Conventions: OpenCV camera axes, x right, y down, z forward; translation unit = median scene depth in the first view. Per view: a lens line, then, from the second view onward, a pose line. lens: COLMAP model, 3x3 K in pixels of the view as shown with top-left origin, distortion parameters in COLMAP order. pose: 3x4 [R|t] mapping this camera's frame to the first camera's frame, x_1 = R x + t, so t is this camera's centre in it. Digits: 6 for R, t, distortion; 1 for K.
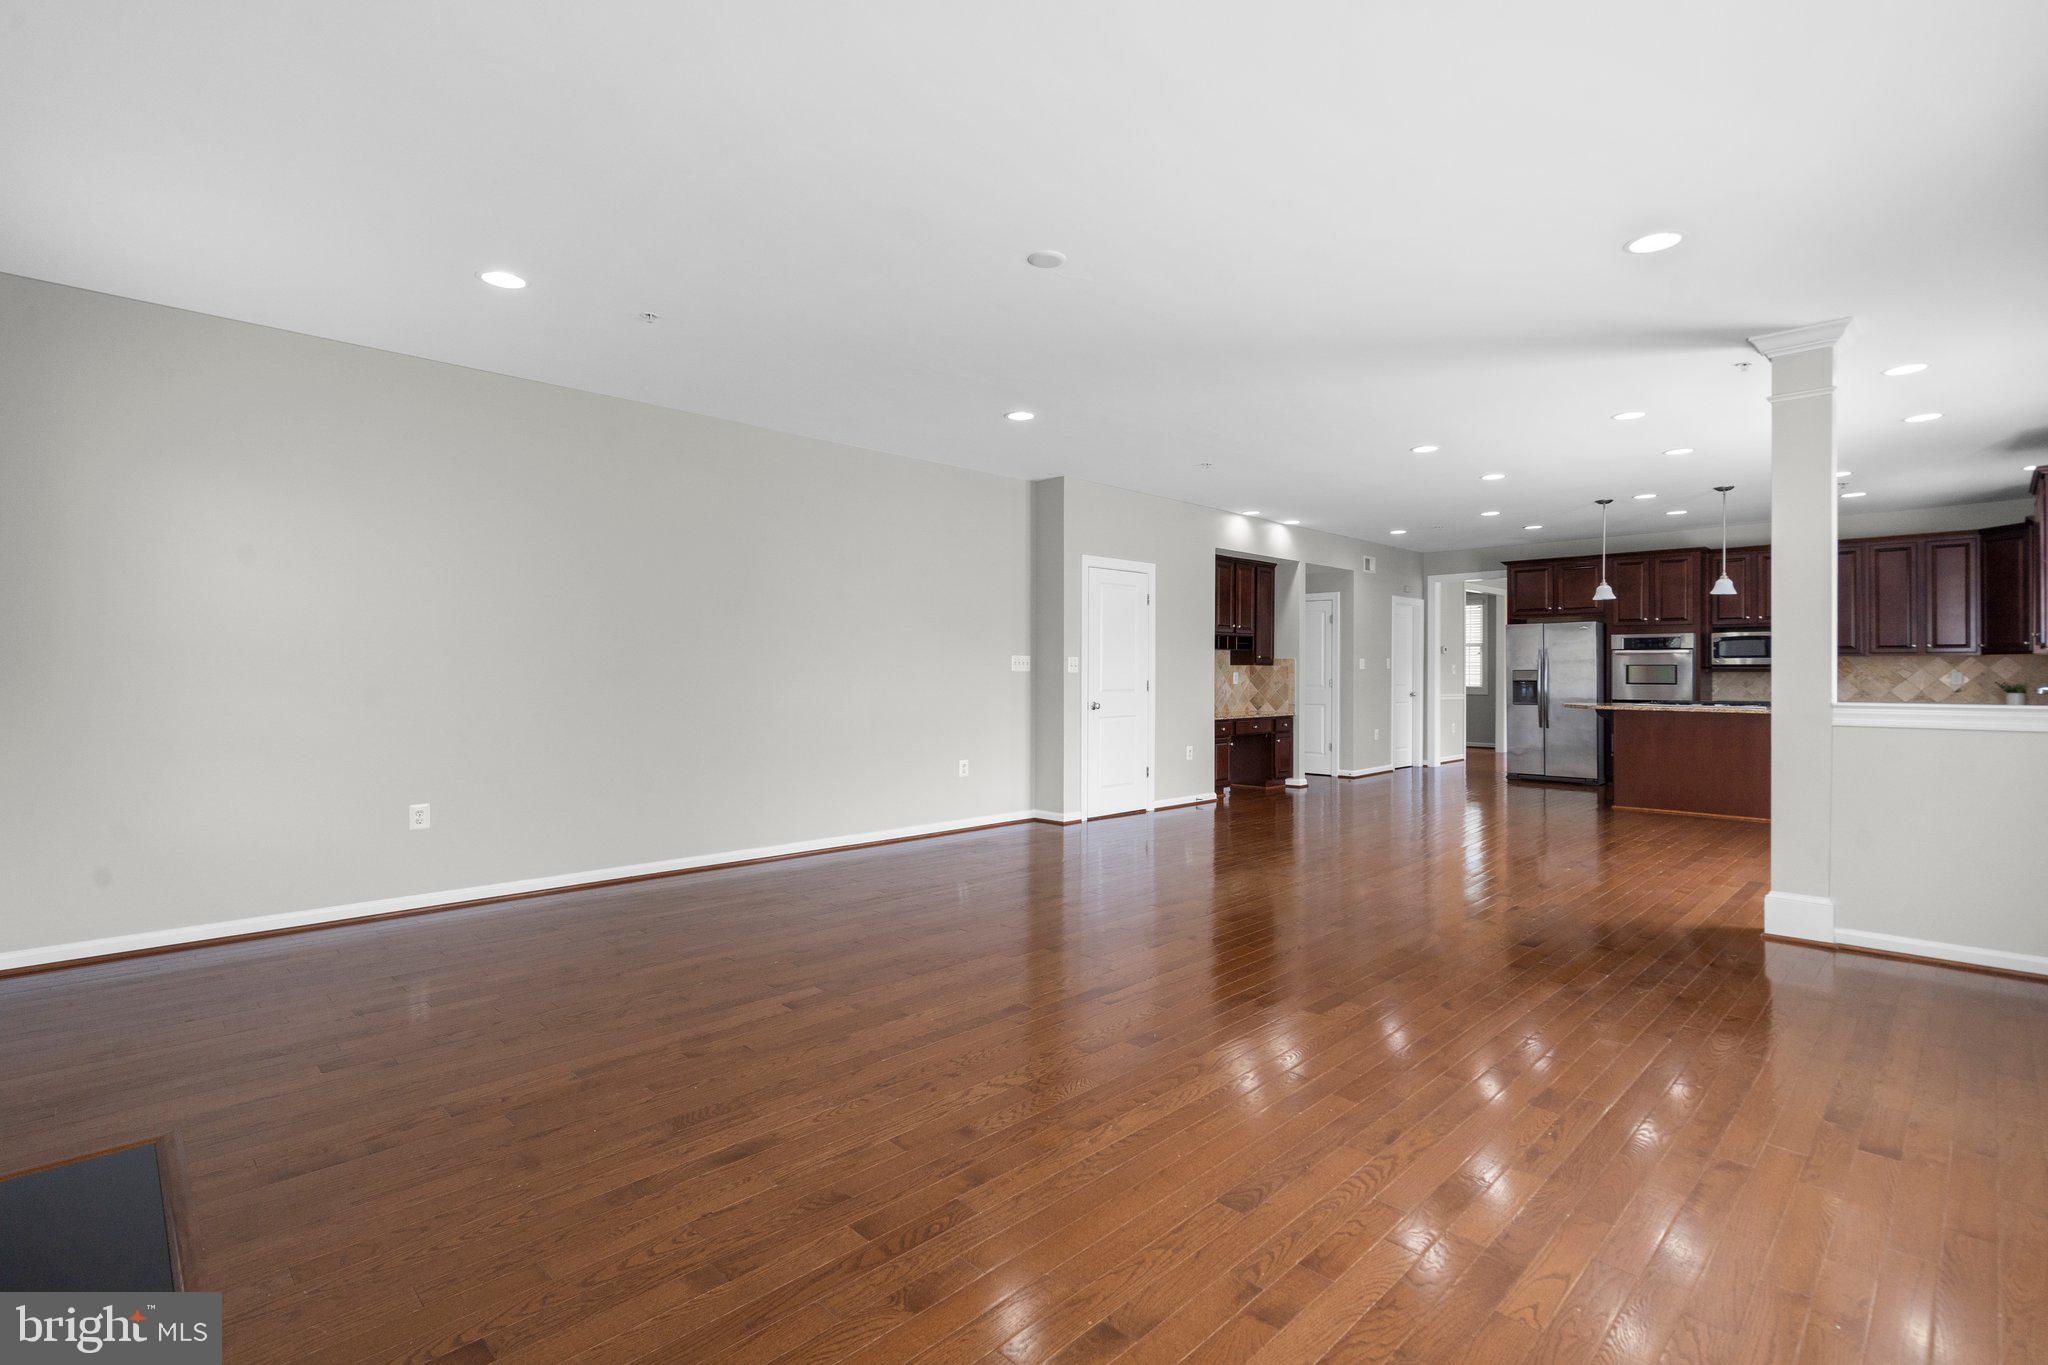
lens RADIAL K [[963.9, 0, 1022.1], [0, 963.9, 670.1], [0, 0, 1]] dist [0.001655, 0.000675]
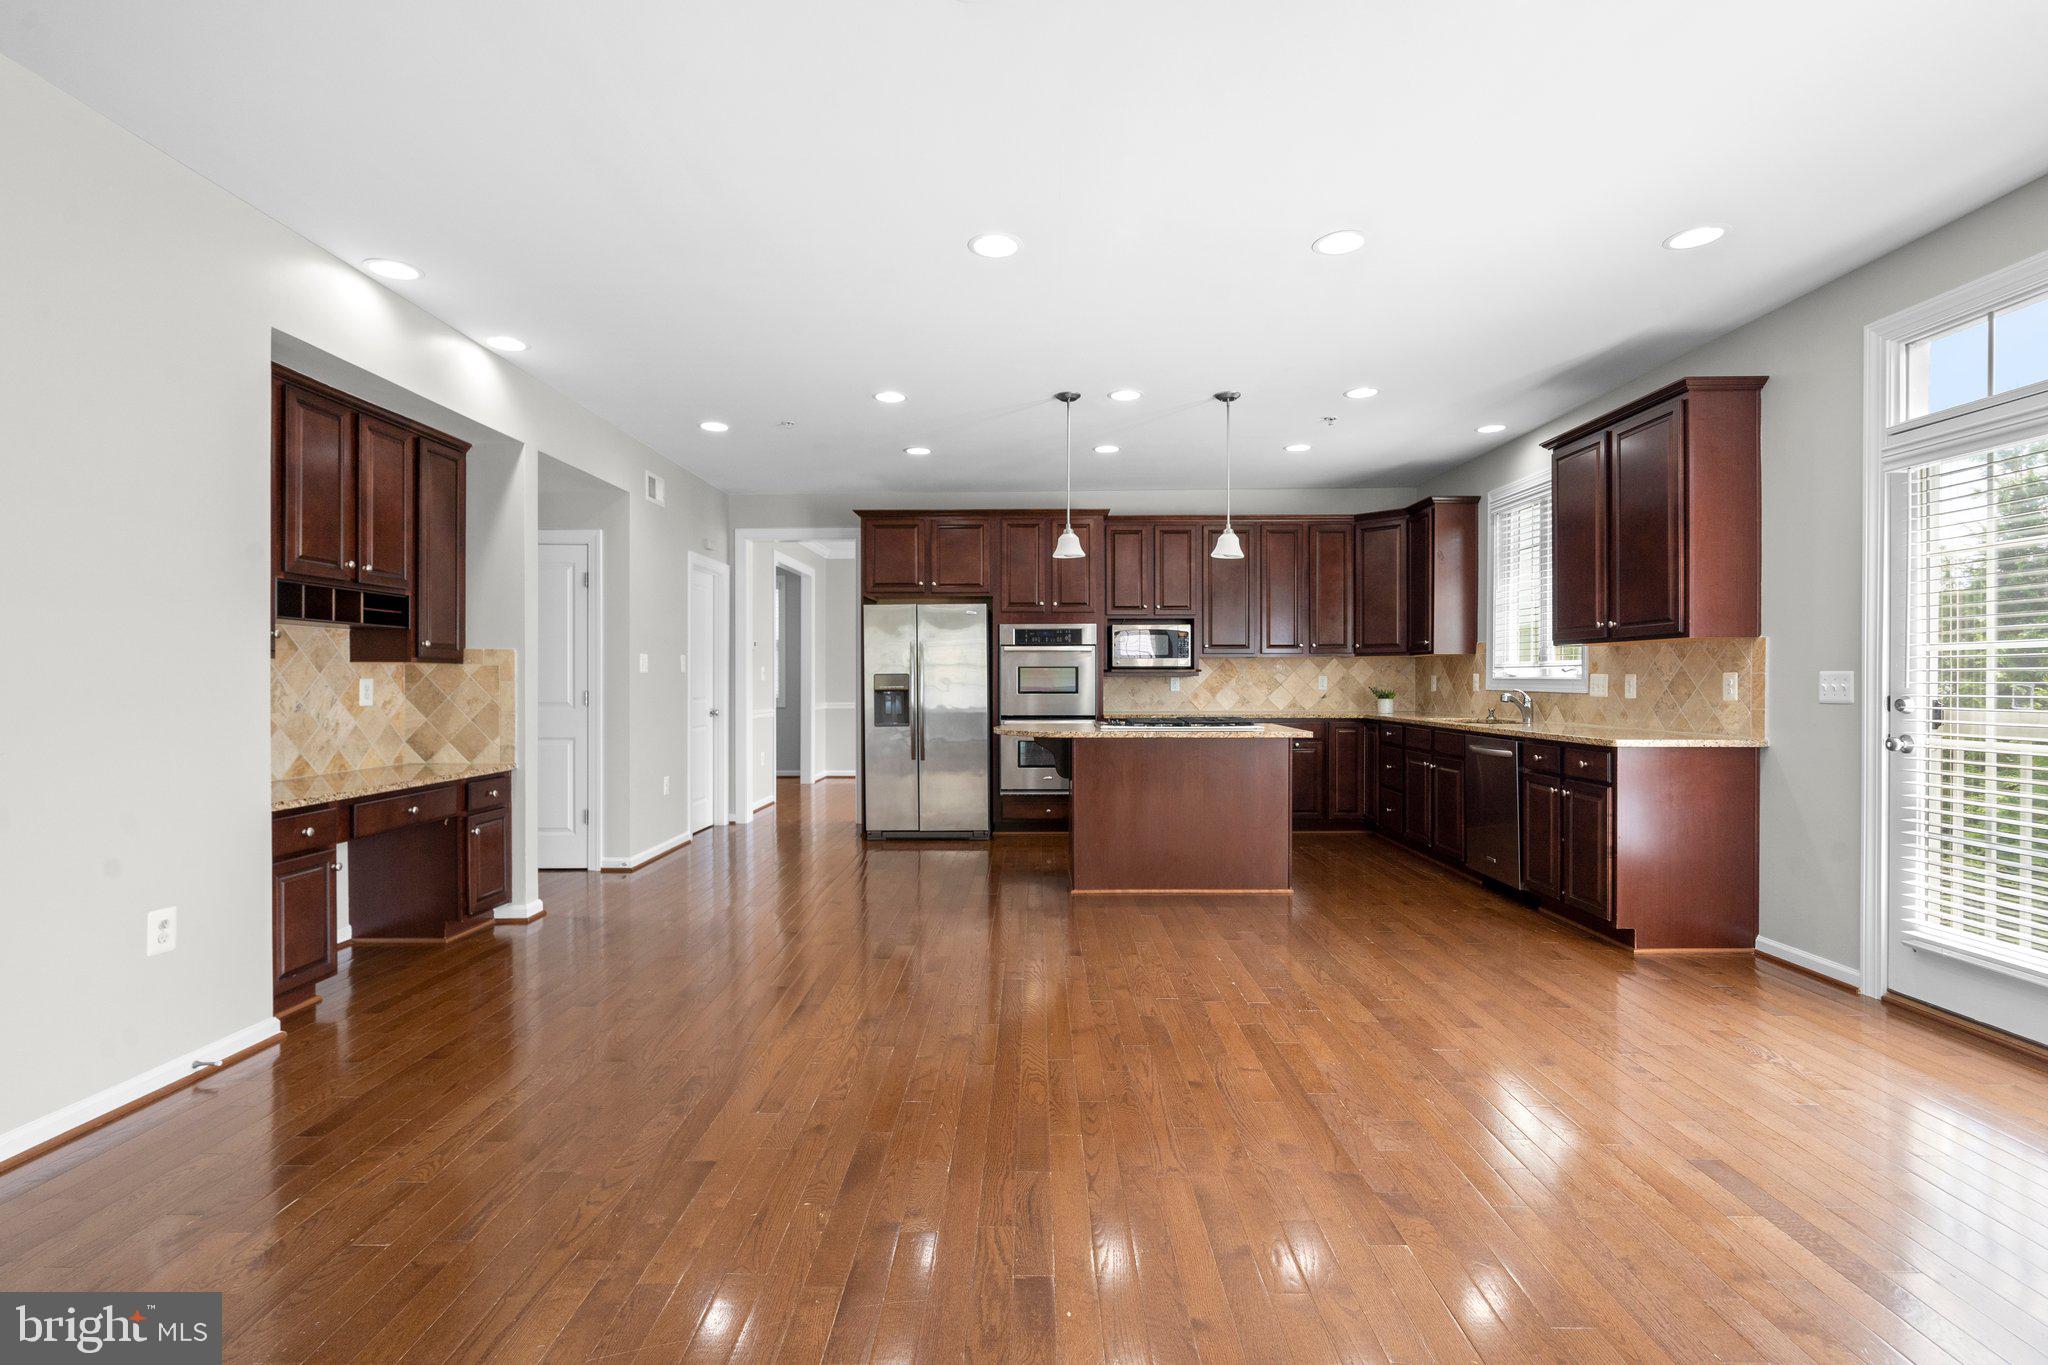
lens RADIAL K [[937.8, 0, 1019.9], [0, 937.8, 681.7], [0, 0, 1]] dist [-0.000424, 0.000802]
pose [[0.711932, -0.005213, 0.702229, 0.138009], [0.001665, 0.999982, 0.005735, 0.001792], [-0.702247, -0.002914, 0.711928, 0.504514]]
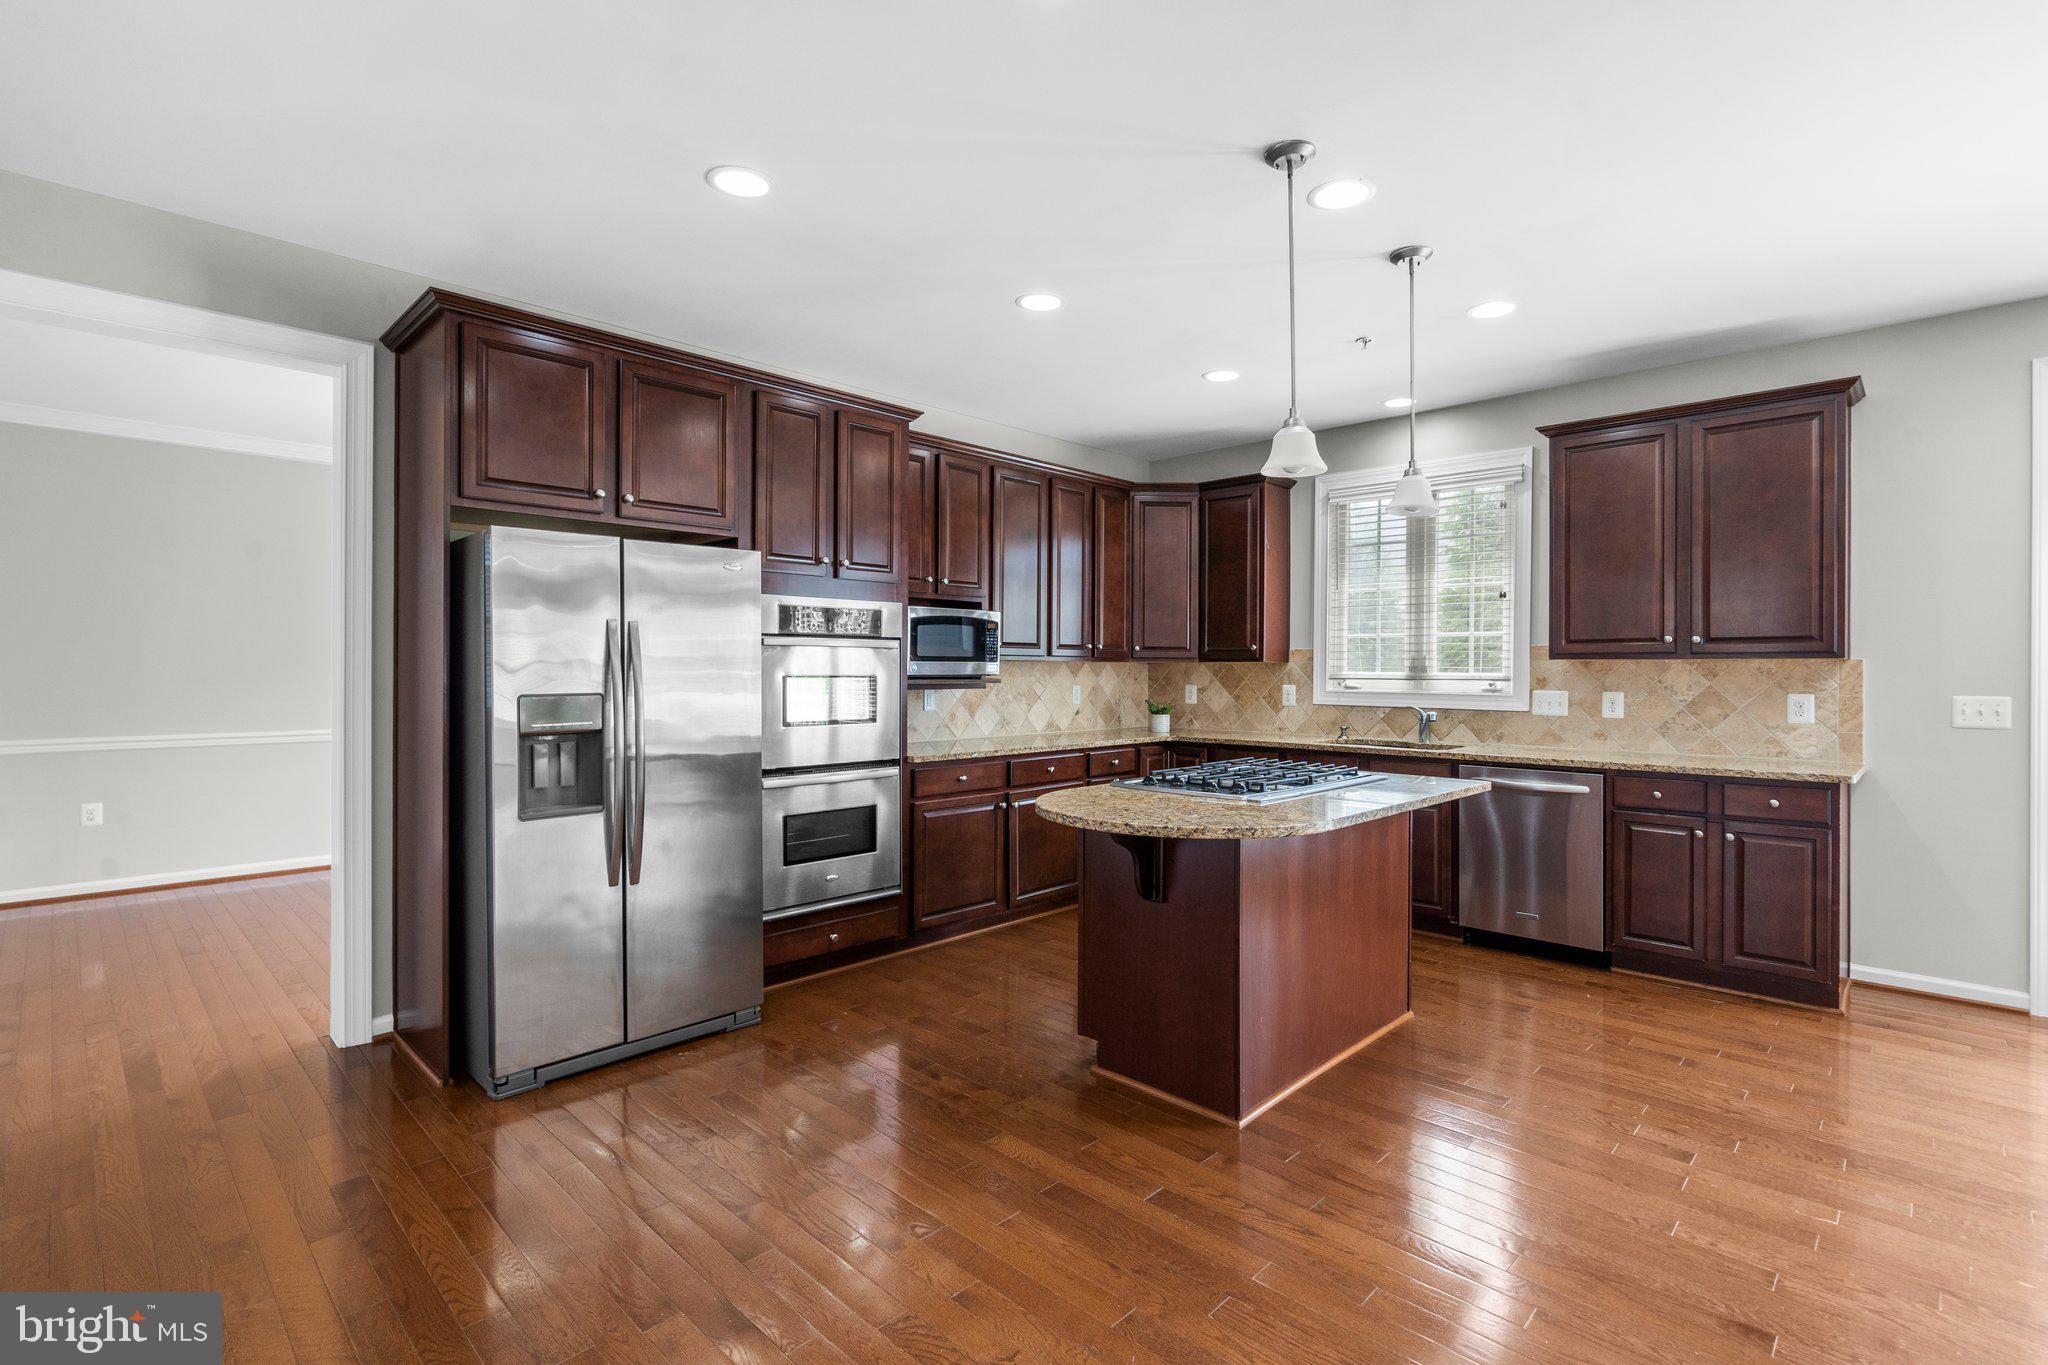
lens RADIAL K [[943.7, 0, 1017.0], [0, 943.7, 672.5], [0, 0, 1]] dist [-0.000820, 0.000370]
pose [[-0.018218, -0.004108, 0.999826, 0.254450], [-0.004514, 0.999982, 0.004026, -0.008580], [-0.999824, -0.004439, -0.018236, 0.918962]]
